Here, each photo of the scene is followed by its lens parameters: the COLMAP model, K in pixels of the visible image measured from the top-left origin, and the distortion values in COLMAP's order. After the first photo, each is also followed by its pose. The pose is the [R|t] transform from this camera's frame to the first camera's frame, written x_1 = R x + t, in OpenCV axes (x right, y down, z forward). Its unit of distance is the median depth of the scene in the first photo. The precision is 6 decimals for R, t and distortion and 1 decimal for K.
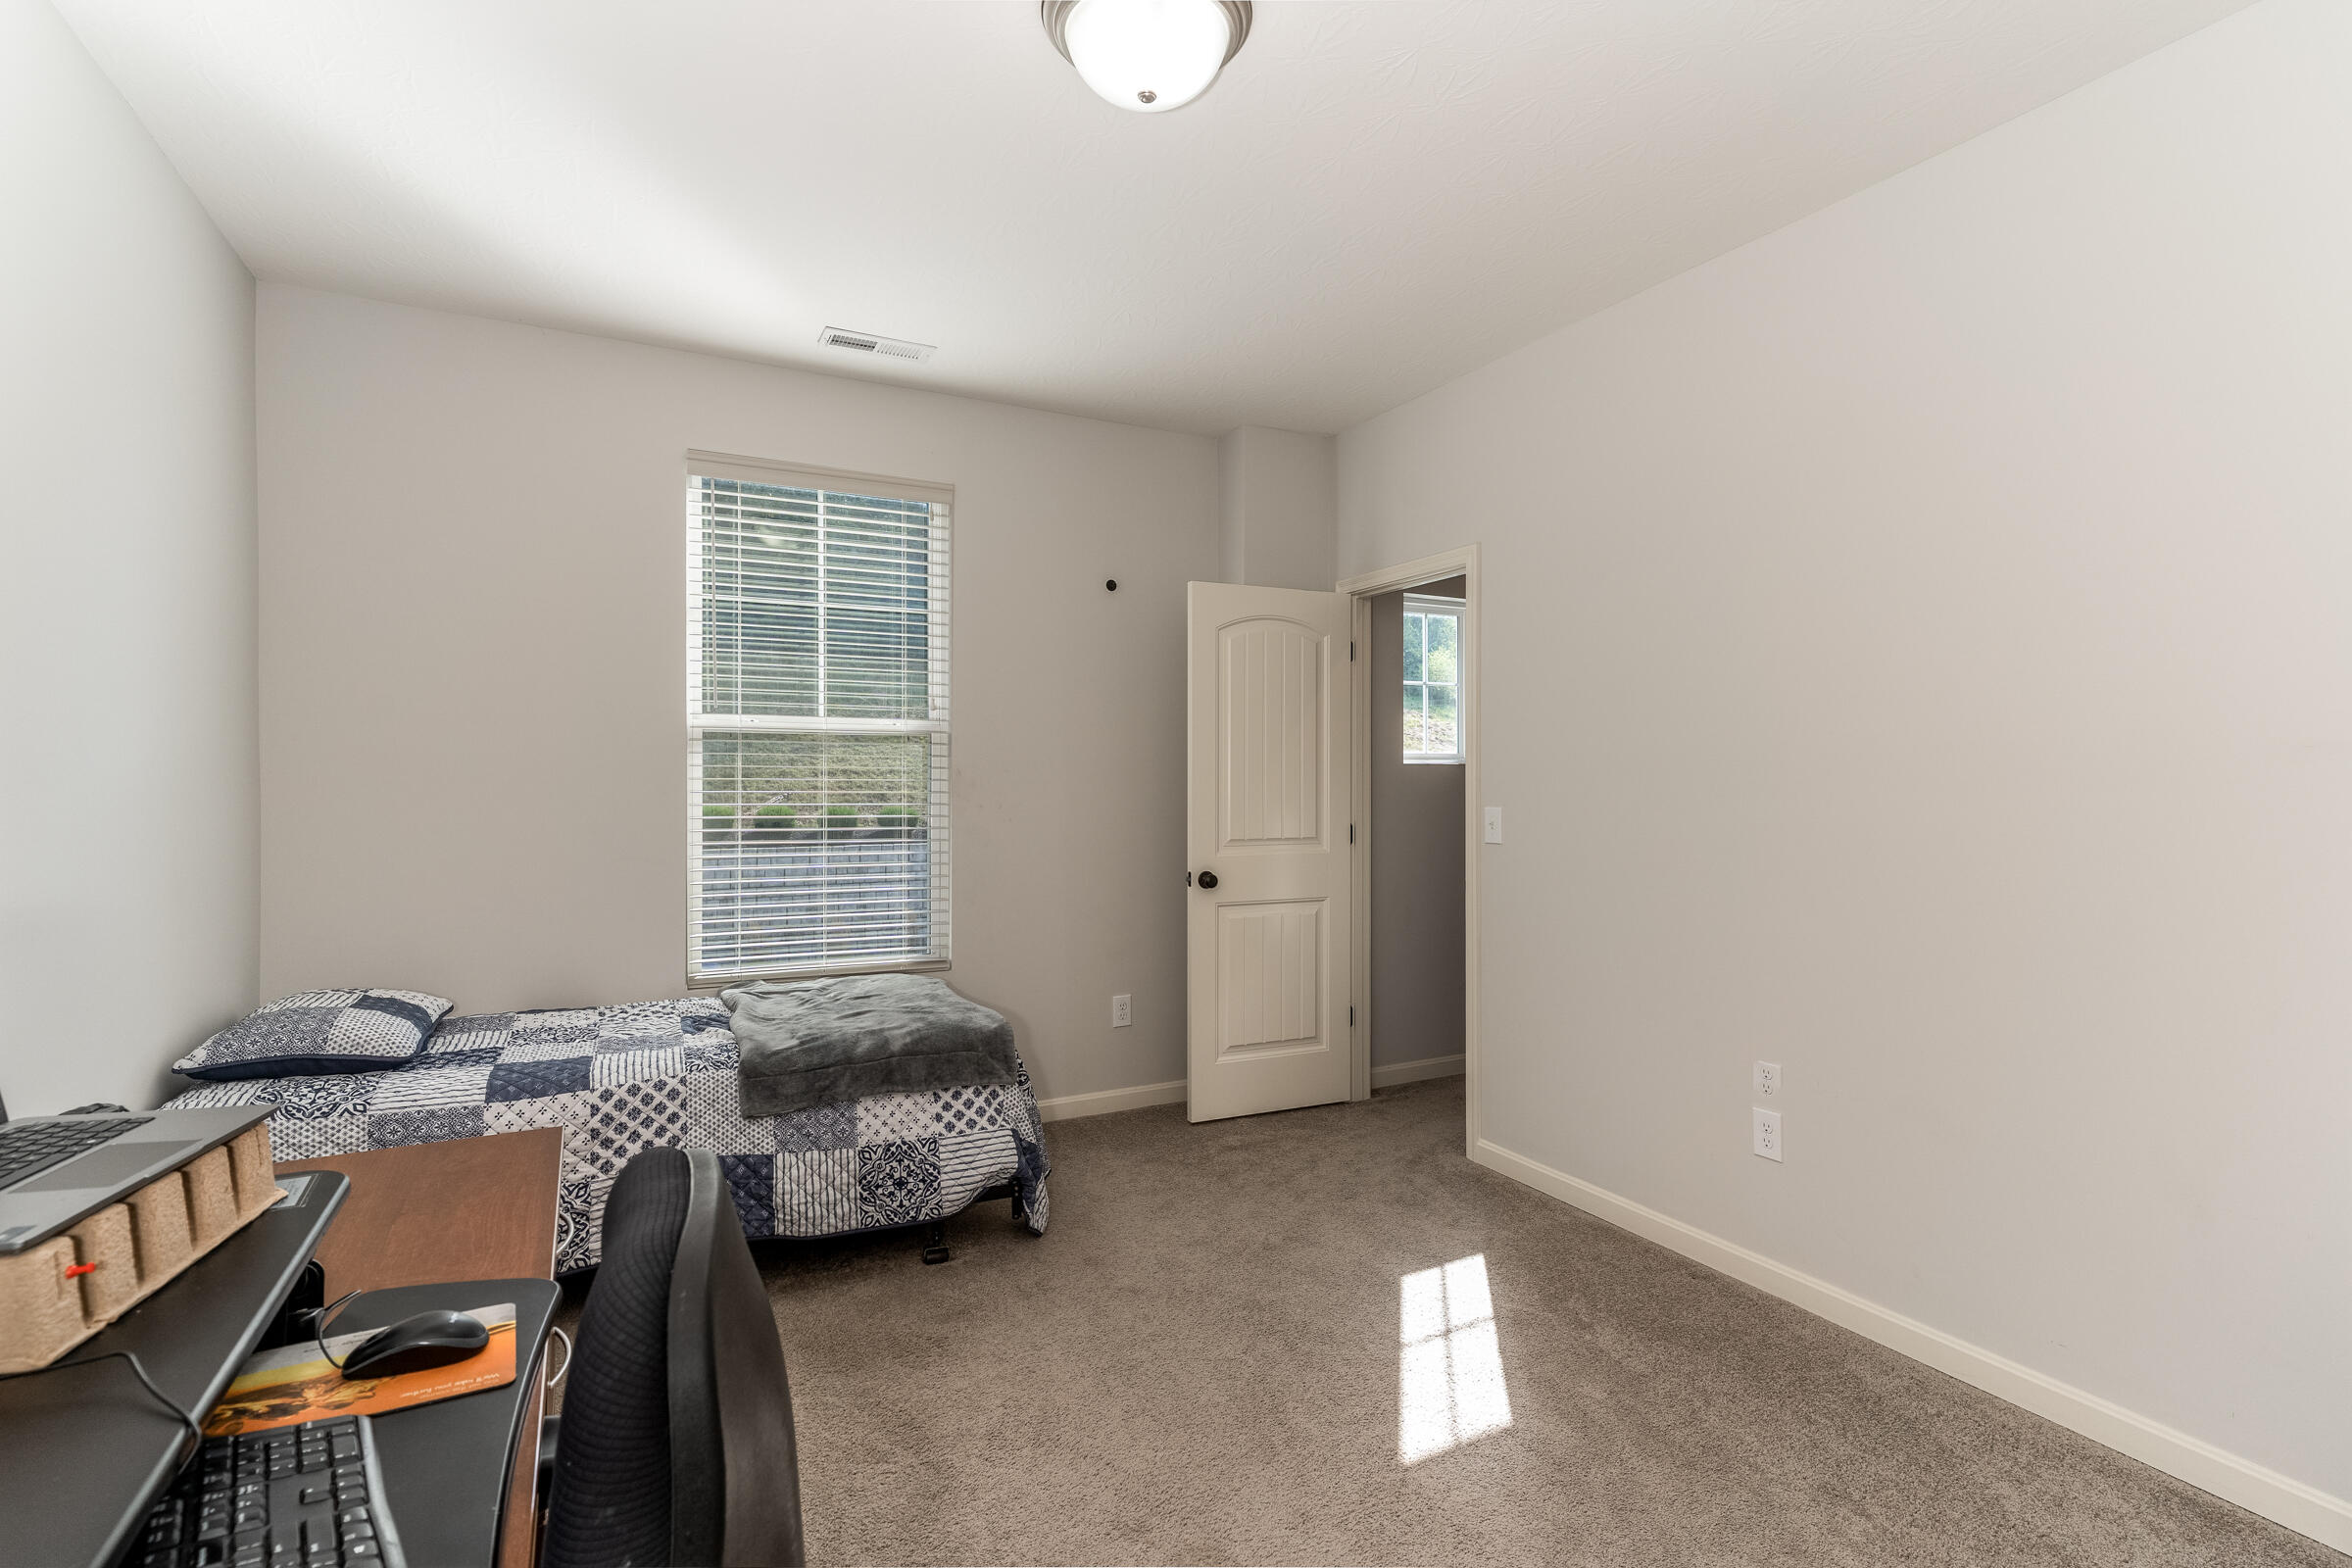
lens RADIAL K [[1116.8, 0, 1181.0], [0, 1116.8, 780.0], [0, 0, 1]] dist [0.004490, -0.000453]
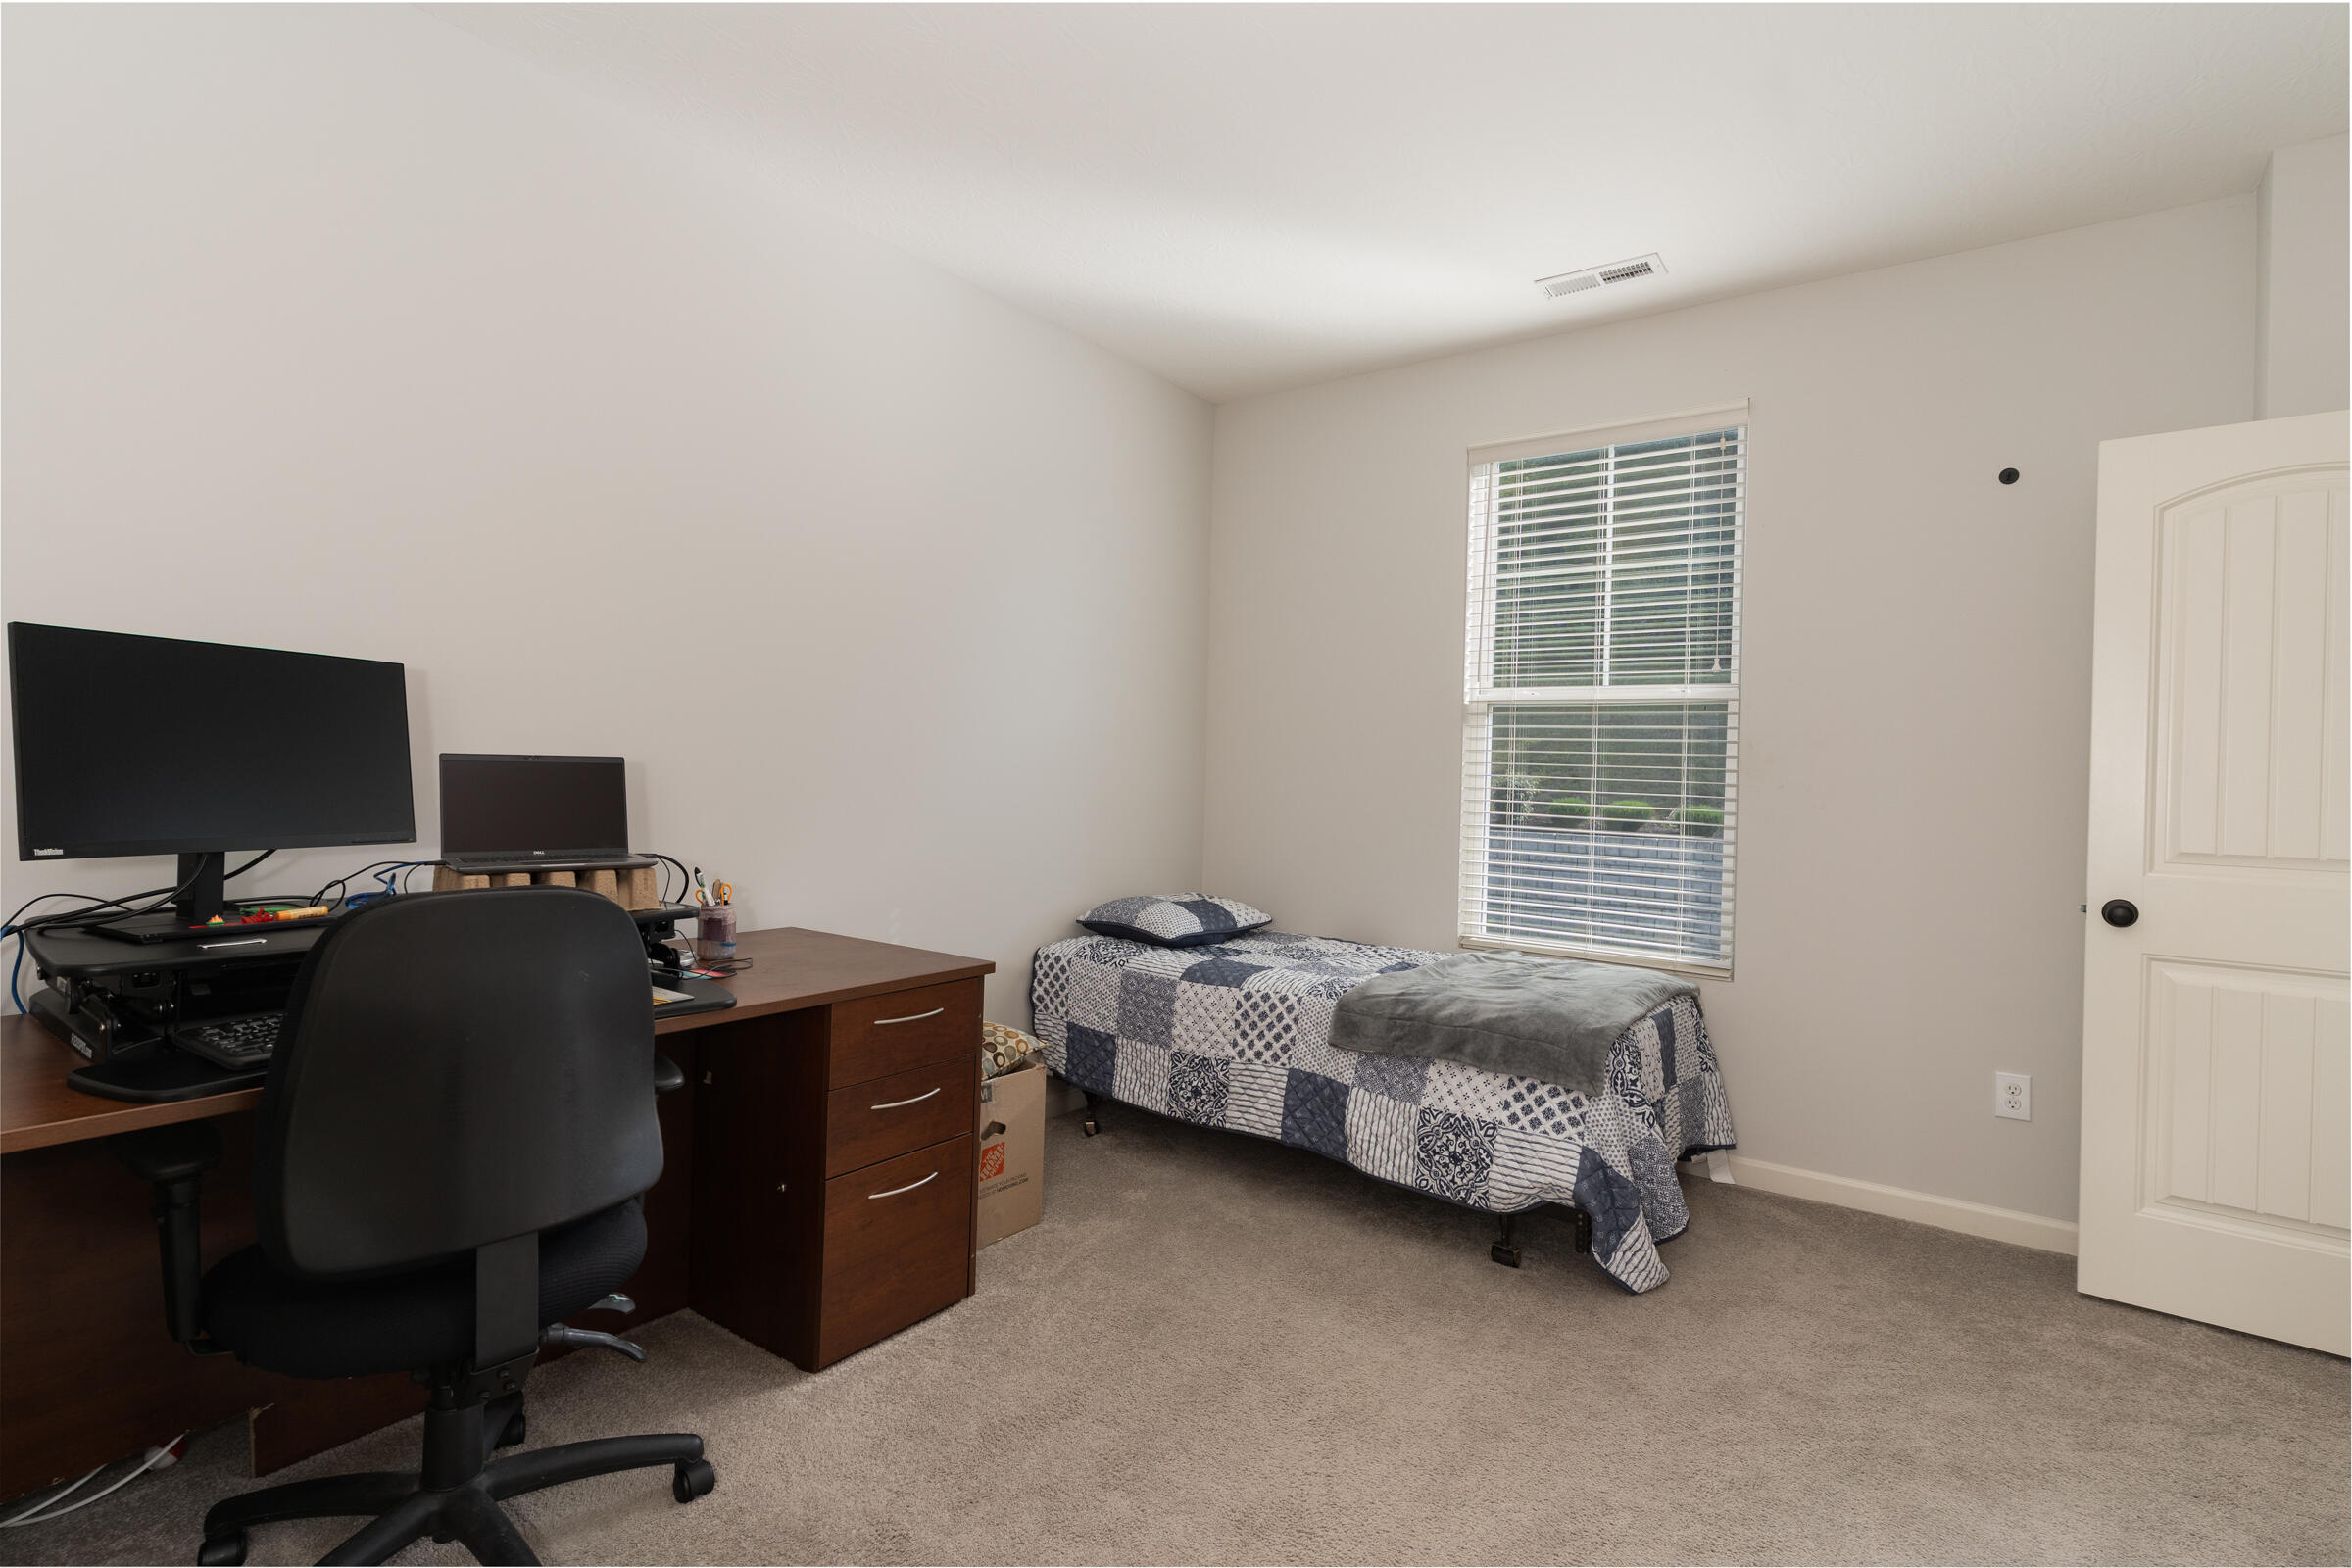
lens RADIAL K [[1116.8, 0, 1181.0], [0, 1116.8, 780.0], [0, 0, 1]] dist [0.004490, -0.000453]
pose [[0.450521, 0.016591, -0.892612, 0.477806], [-0.033499, 0.999437, 0.001668, 0.043681], [0.892137, 0.029150, 0.450823, 0.344112]]
